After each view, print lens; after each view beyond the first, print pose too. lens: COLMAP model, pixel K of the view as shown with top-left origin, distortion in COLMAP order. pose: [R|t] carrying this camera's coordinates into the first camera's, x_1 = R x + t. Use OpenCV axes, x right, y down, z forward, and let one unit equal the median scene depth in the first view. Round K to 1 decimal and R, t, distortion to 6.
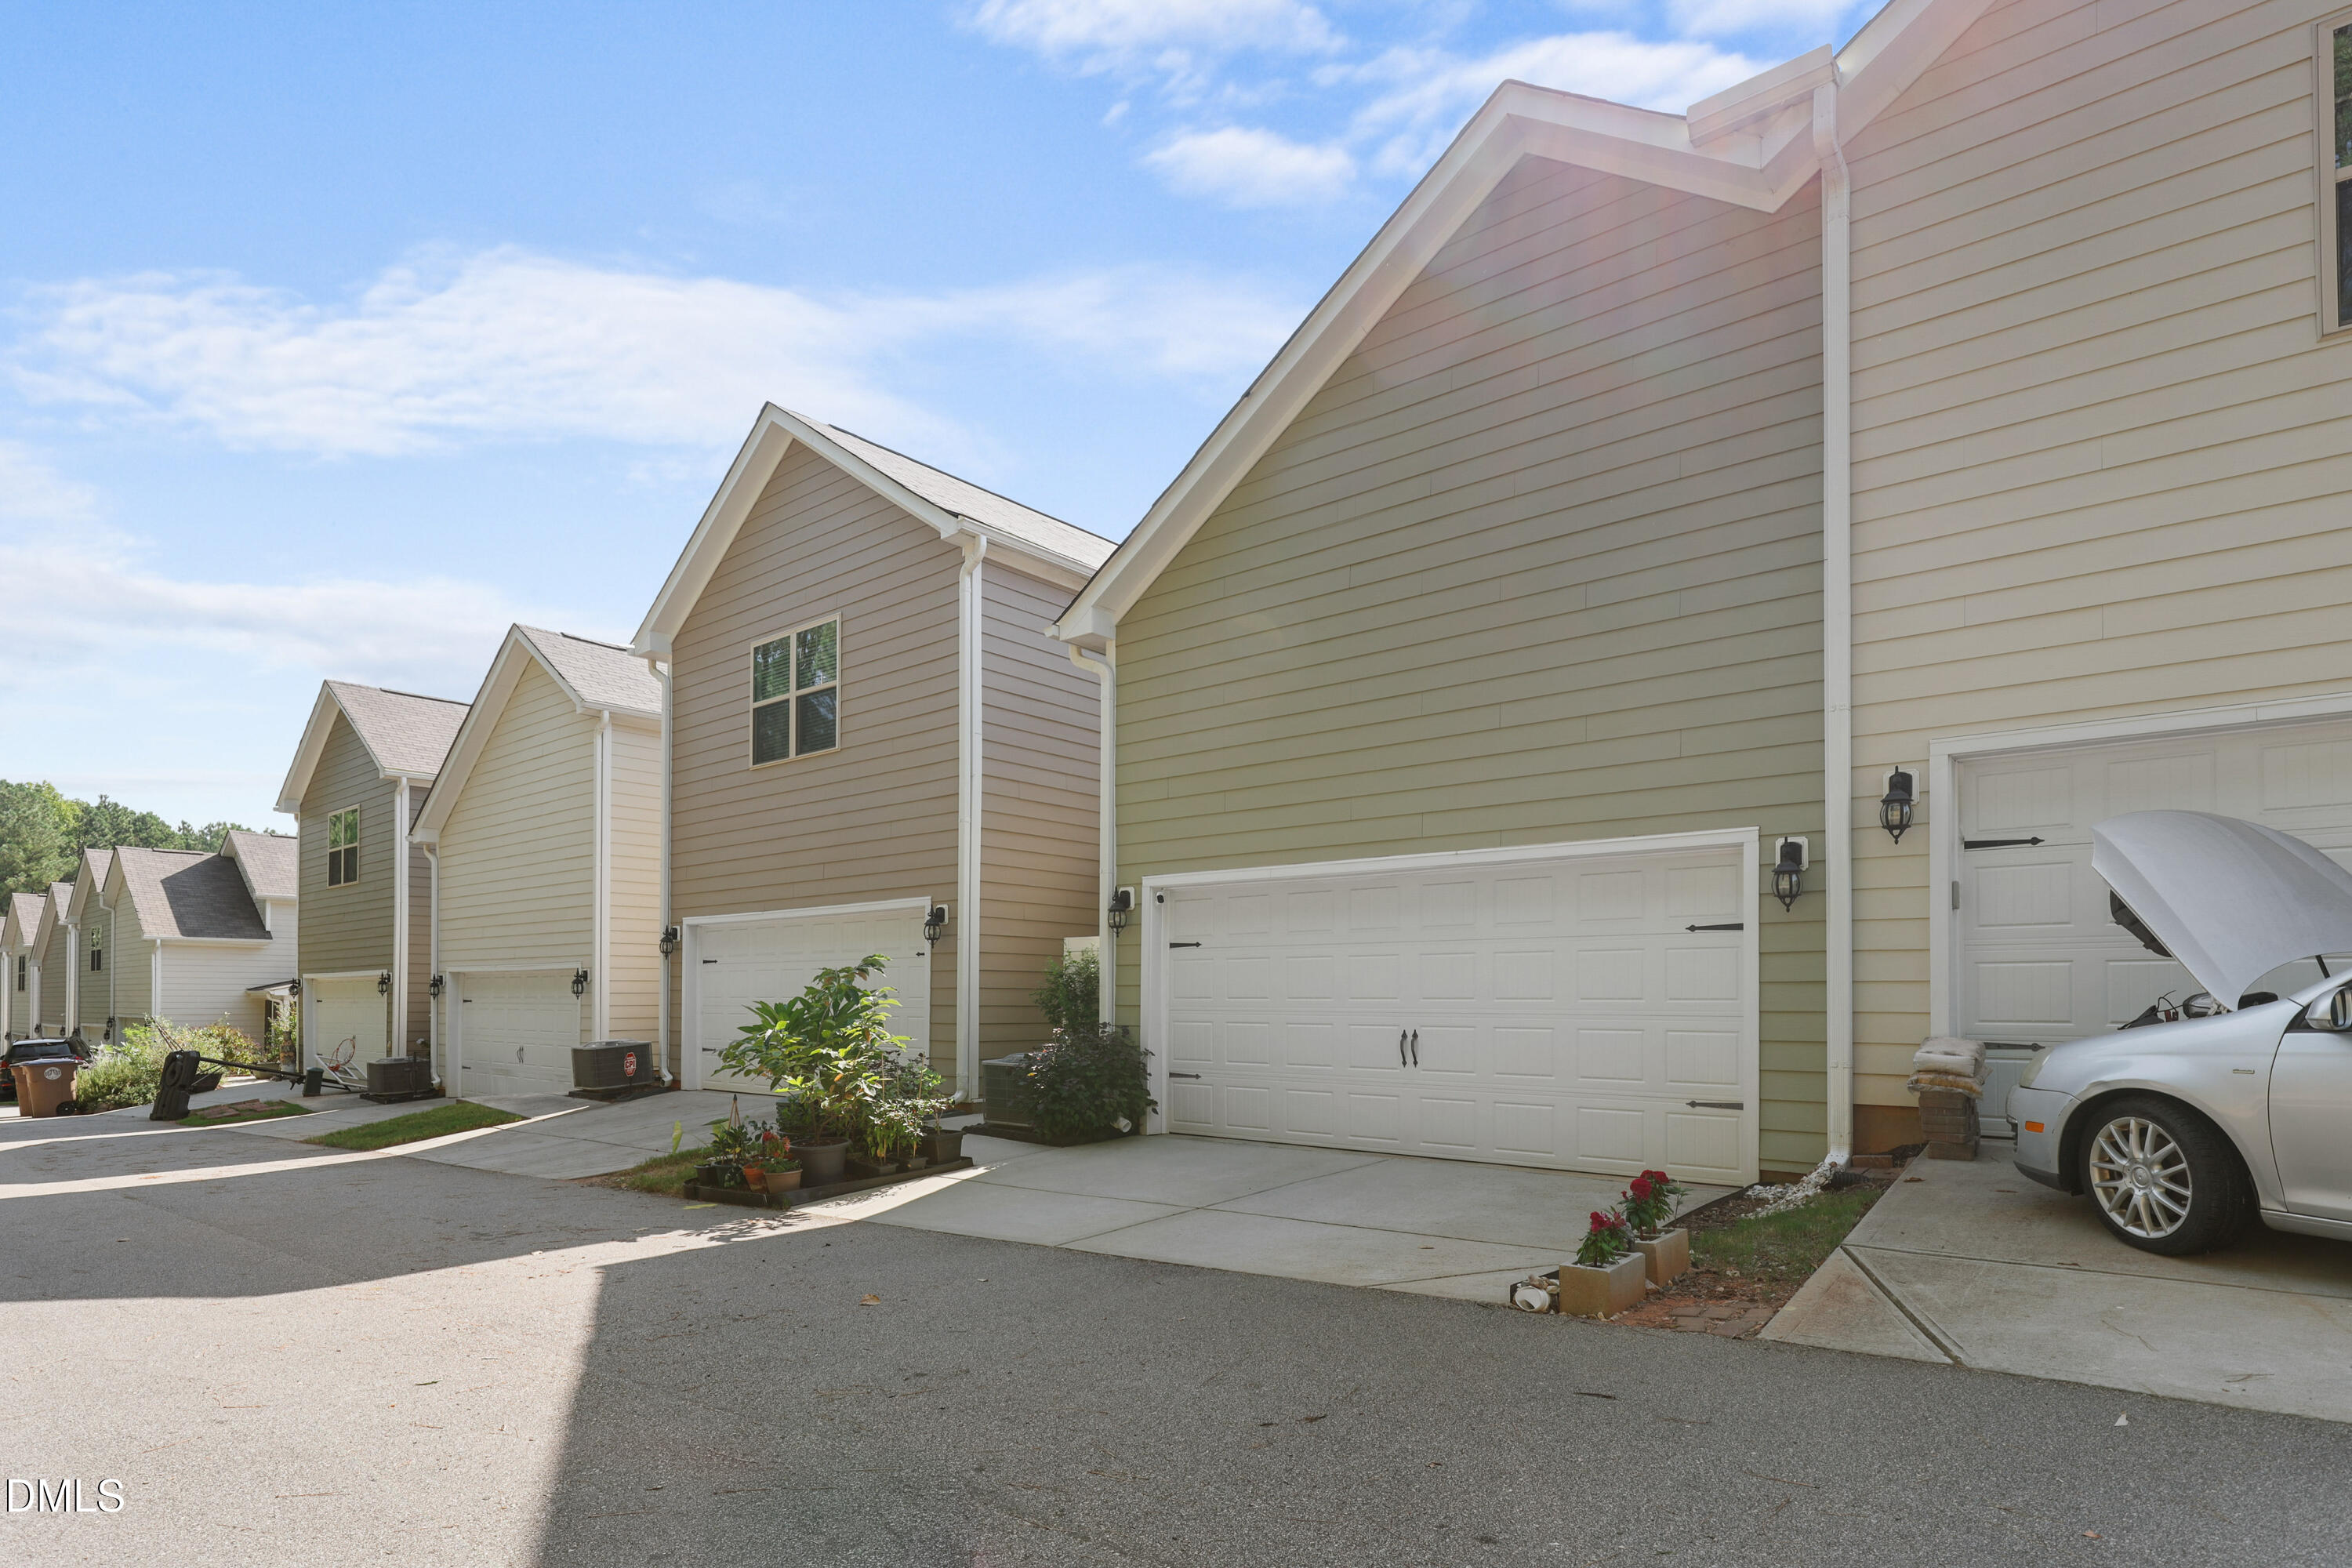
lens RADIAL K [[1245.4, 0, 1176.0], [0, 1245.4, 784.0], [0, 0, 1]] dist [0.002532, 0.001323]
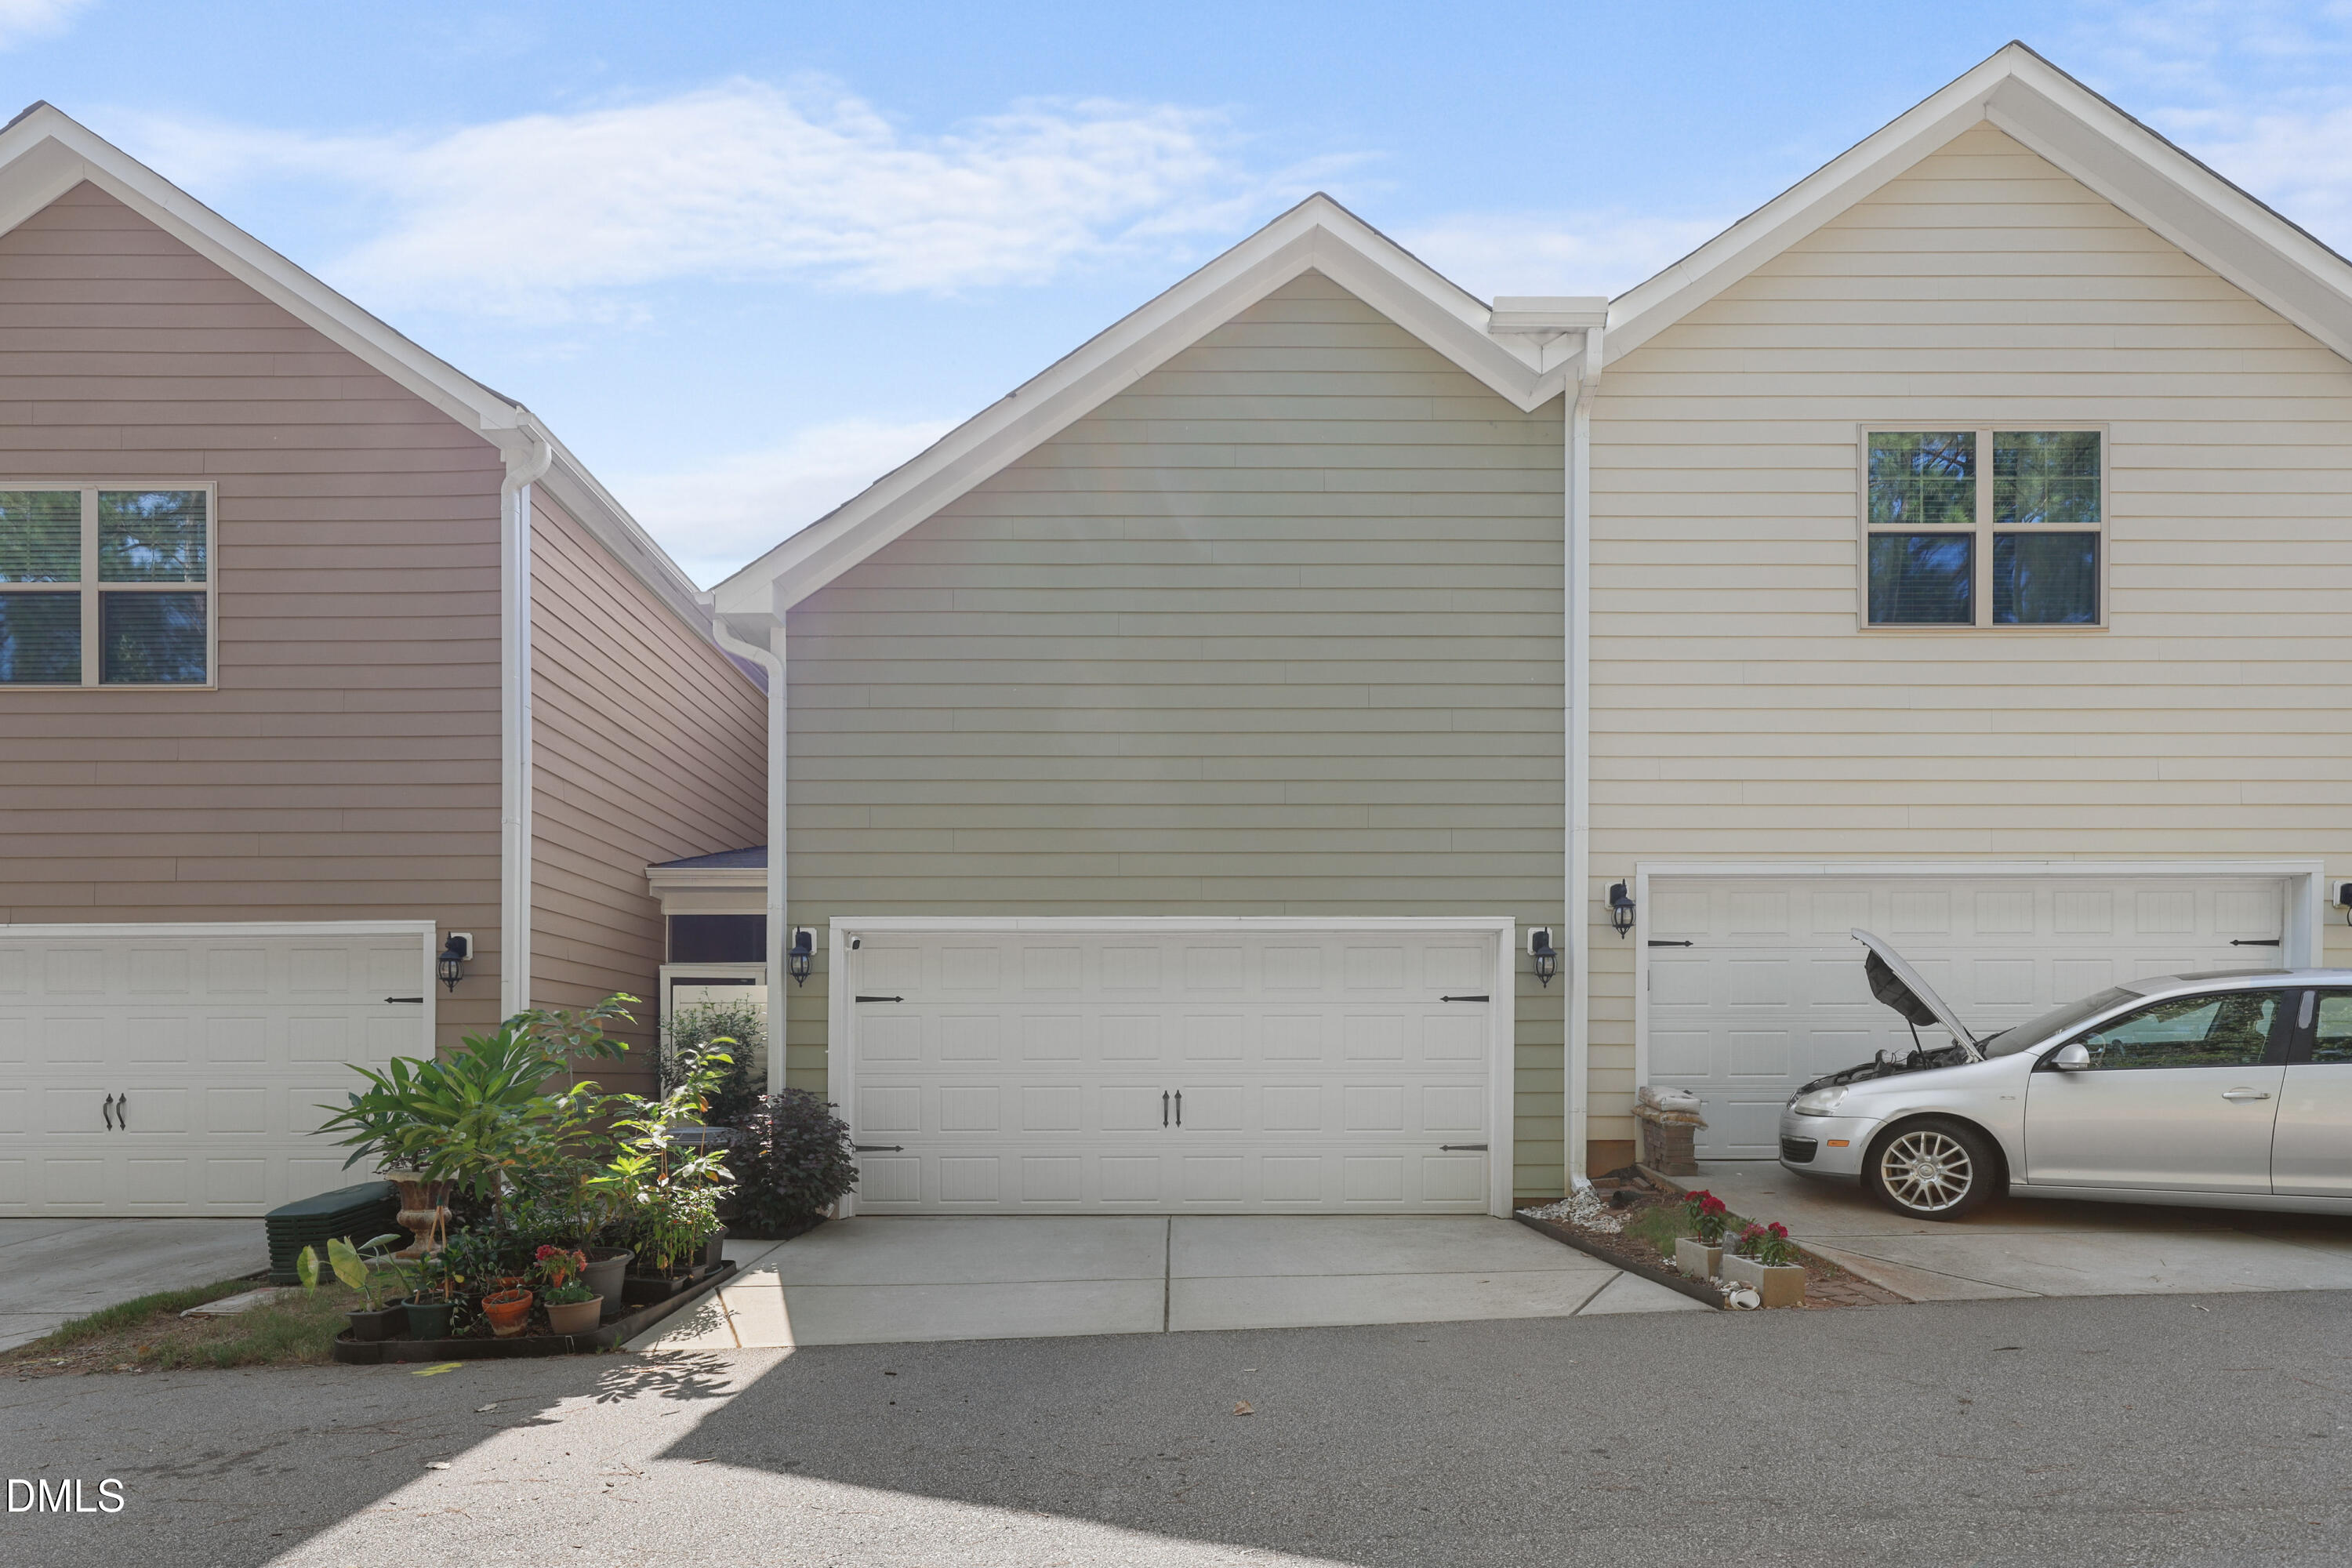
lens RADIAL K [[1240.2, 0, 1179.2], [0, 1240.2, 909.6], [0, 0, 1]] dist [0.003618, 0.001340]
pose [[0.754923, 0.084913, 0.650293, -0.577590], [-0.107901, 0.994151, -0.004551, 0.069701], [-0.646876, -0.066732, 0.759670, 0.305318]]
